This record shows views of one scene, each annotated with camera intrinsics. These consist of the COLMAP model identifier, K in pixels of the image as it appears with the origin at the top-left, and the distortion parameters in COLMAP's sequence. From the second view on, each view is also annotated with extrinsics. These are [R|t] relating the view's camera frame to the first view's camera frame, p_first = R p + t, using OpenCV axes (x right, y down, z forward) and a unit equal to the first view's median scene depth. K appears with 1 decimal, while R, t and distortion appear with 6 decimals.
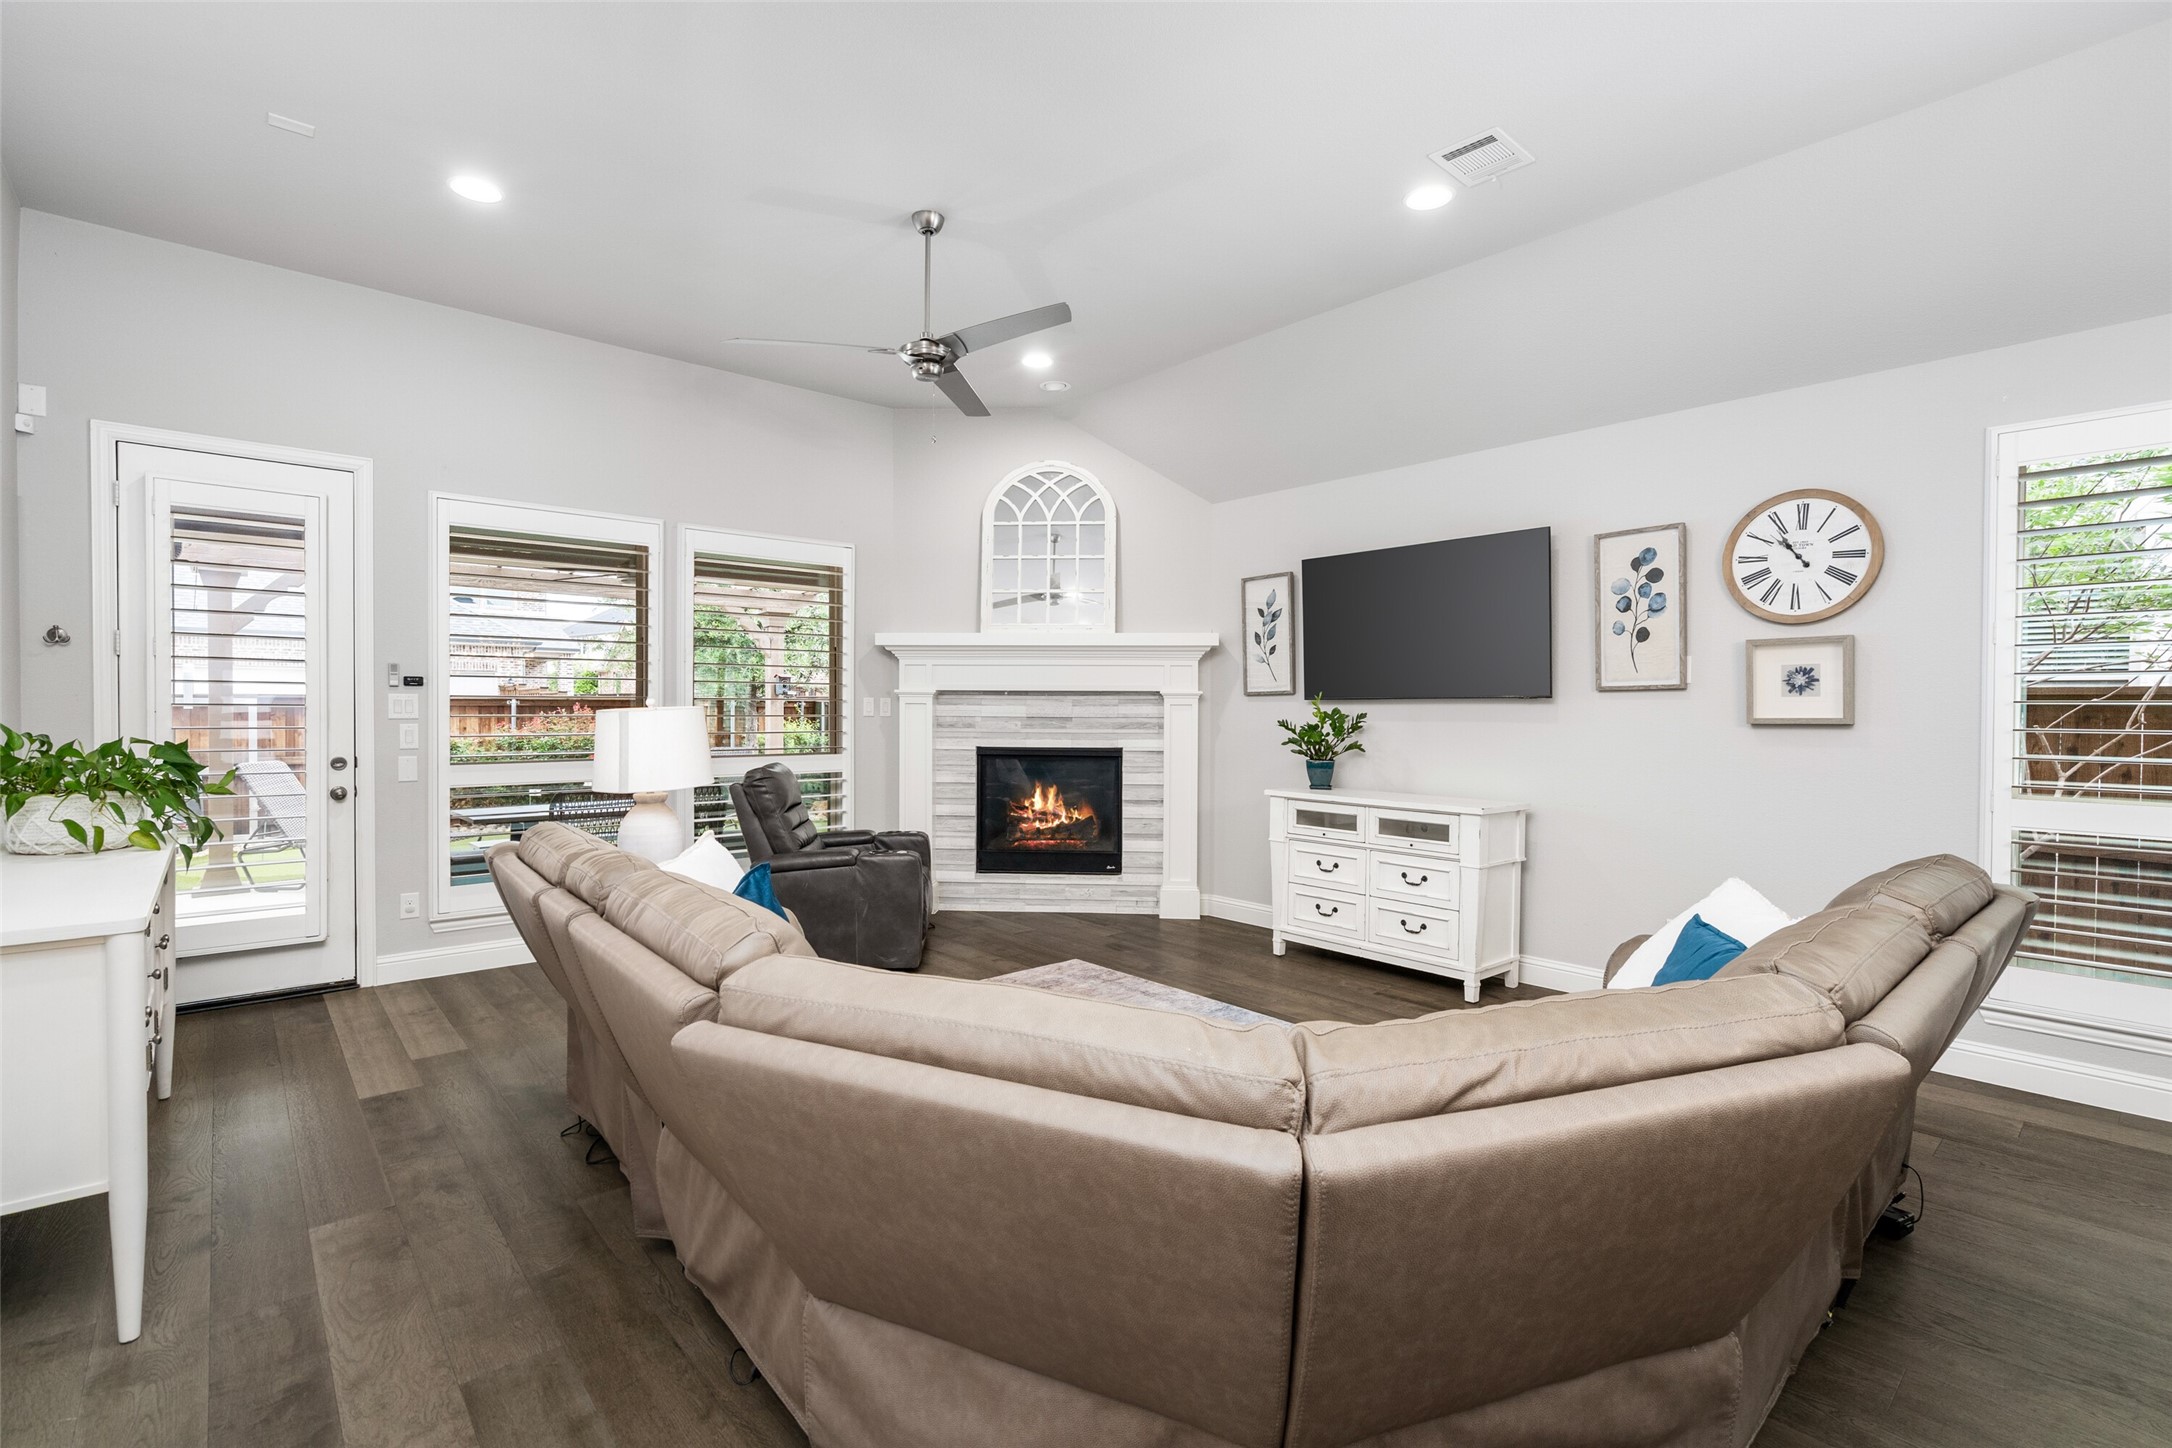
lens RADIAL K [[981.8, 0, 1086.0], [0, 981.8, 724.0], [0, 0, 1]] dist [-0.003514, 0.000263]
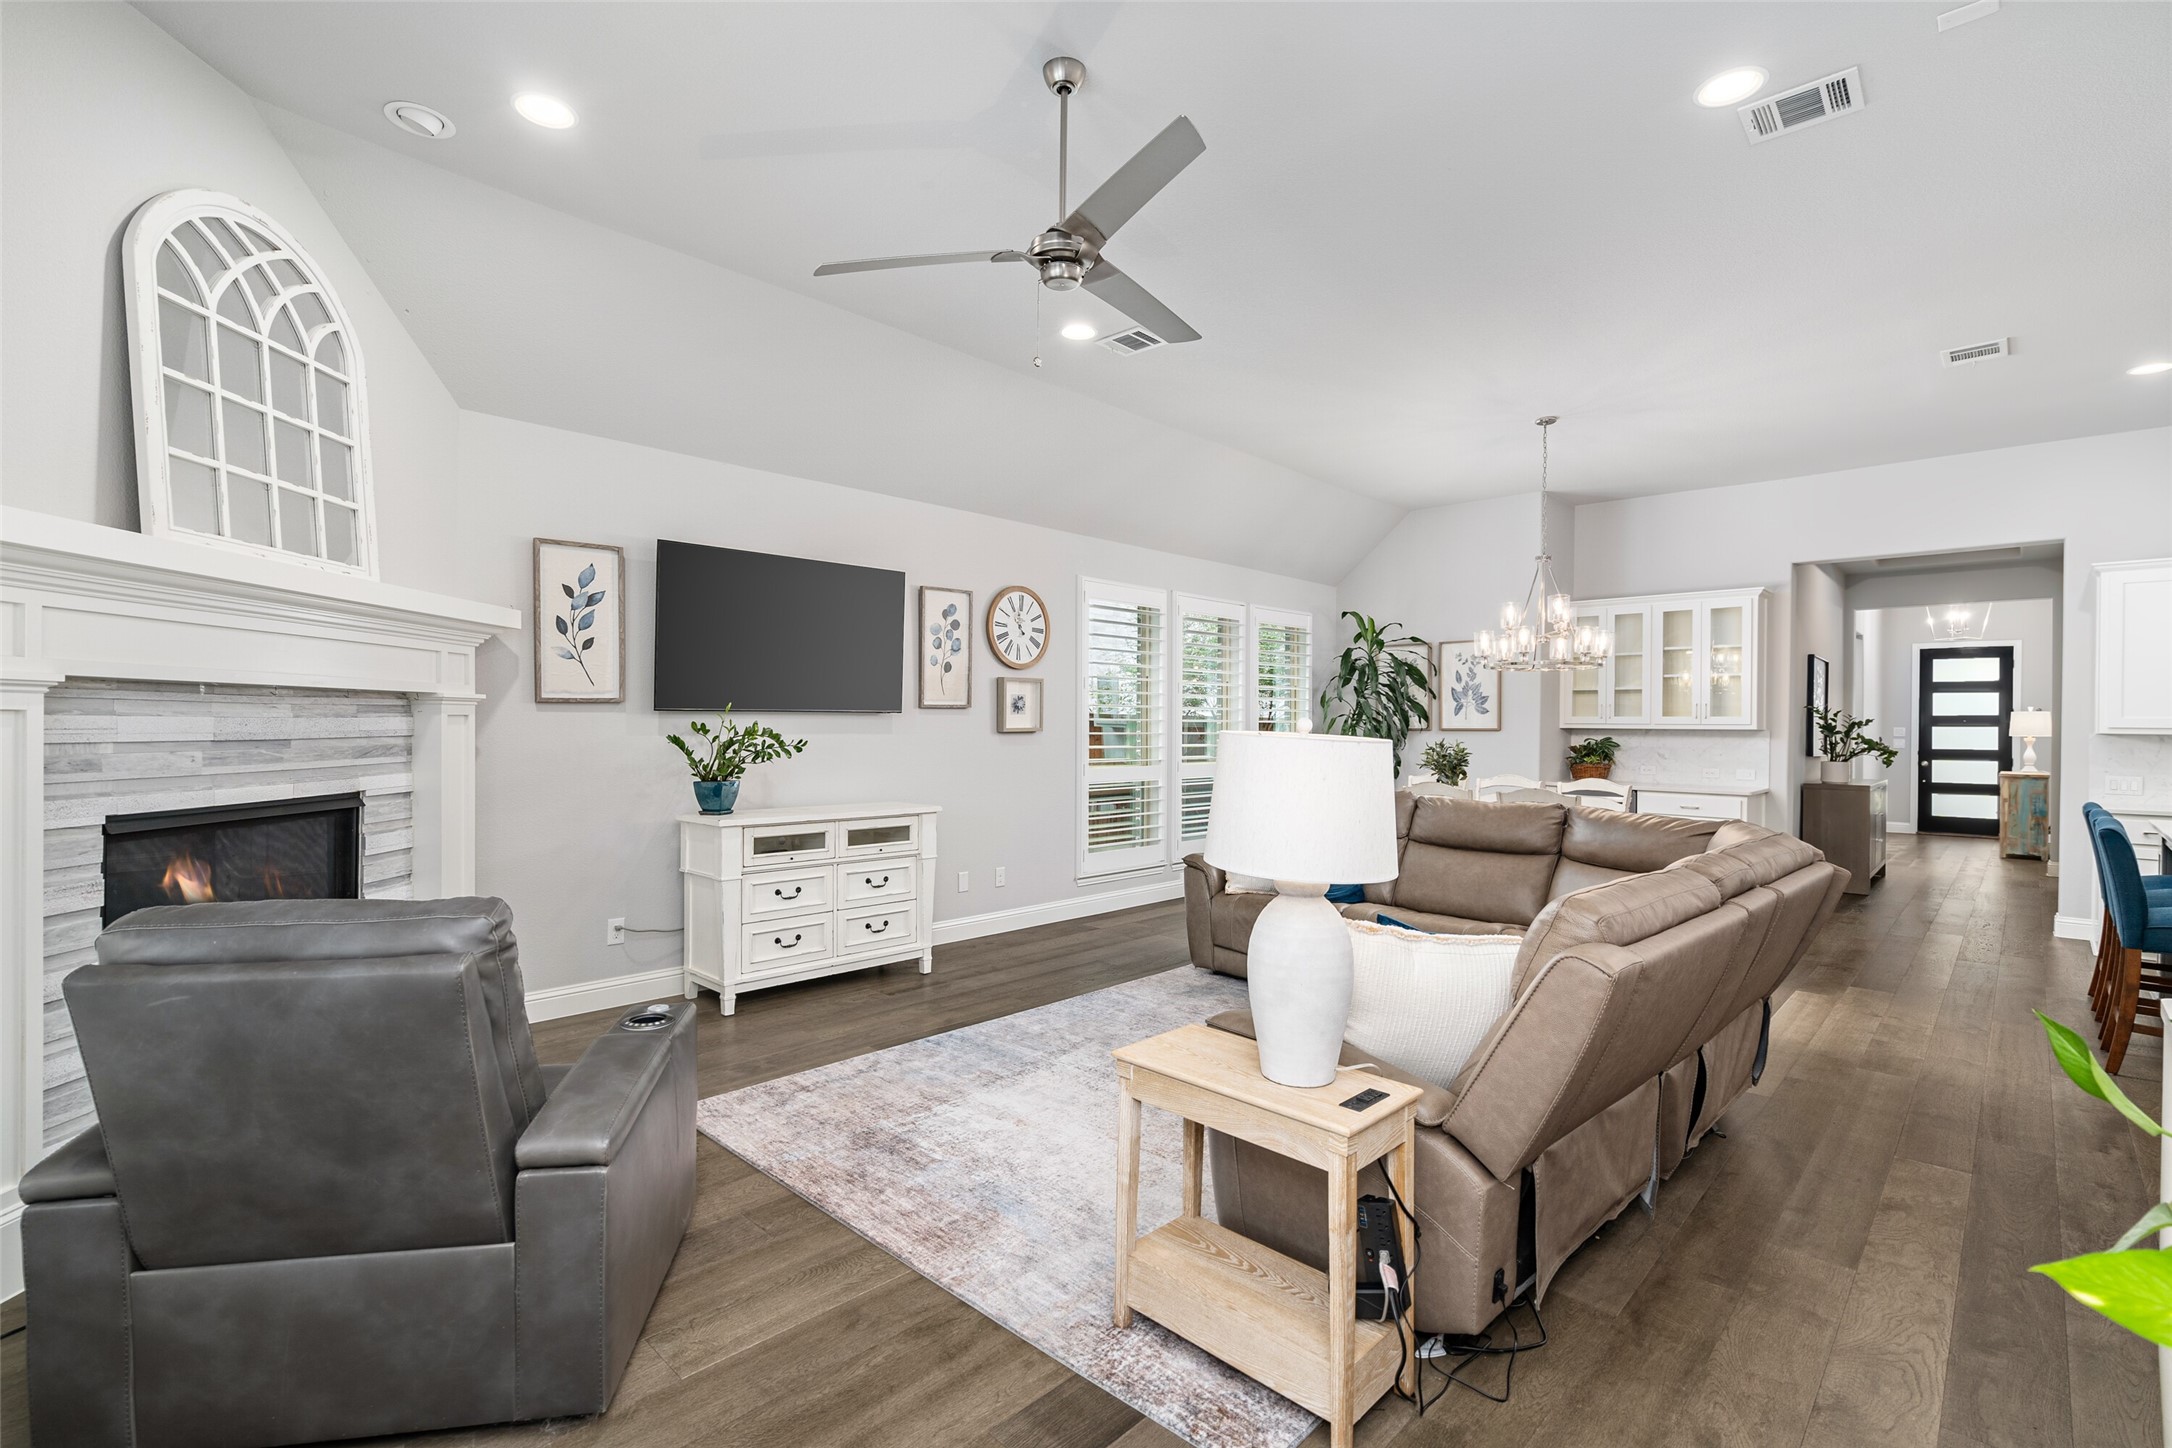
lens RADIAL K [[974.4, 0, 1086.8], [0, 974.4, 734.3], [0, 0, 1]] dist [-0.001695, 0.000779]
pose [[-0.074639, -0.017426, 0.997058, -0.741765], [0.009099, 0.999794, 0.018155, -0.019969], [-0.997169, 0.010428, -0.074465, 0.852607]]
